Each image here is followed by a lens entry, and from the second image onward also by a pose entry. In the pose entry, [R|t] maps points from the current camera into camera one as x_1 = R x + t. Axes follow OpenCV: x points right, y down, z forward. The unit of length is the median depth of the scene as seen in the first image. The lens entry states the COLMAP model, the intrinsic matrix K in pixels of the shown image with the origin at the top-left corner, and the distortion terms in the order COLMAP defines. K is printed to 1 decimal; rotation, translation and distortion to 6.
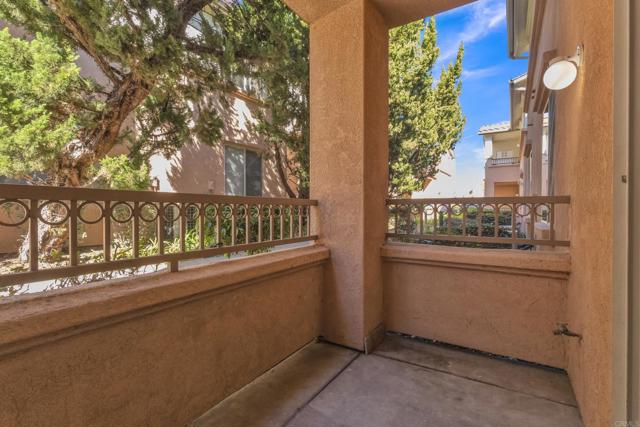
lens RADIAL K [[298.0, 0, 319.2], [0, 298.0, 212.9], [0, 0, 1]] dist [0.002608, 0.000337]
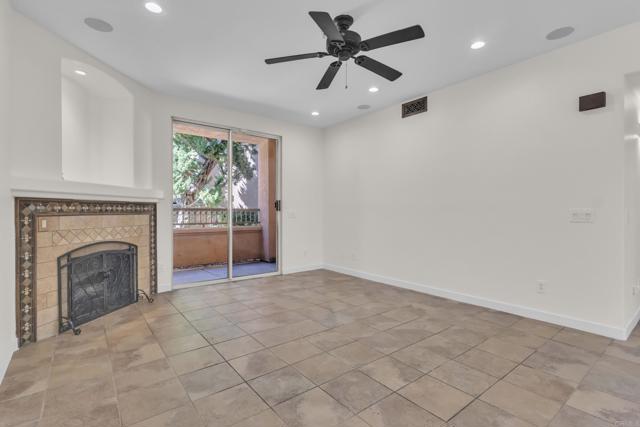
lens RADIAL K [[297.6, 0, 316.8], [0, 297.6, 212.6], [0, 0, 1]] dist [-0.004864, 0.002469]
pose [[0.945287, 0.003224, -0.326225, 0.998203], [-0.006570, 0.999937, -0.009155, 0.008209], [0.326175, 0.010797, 0.945248, -1.020498]]
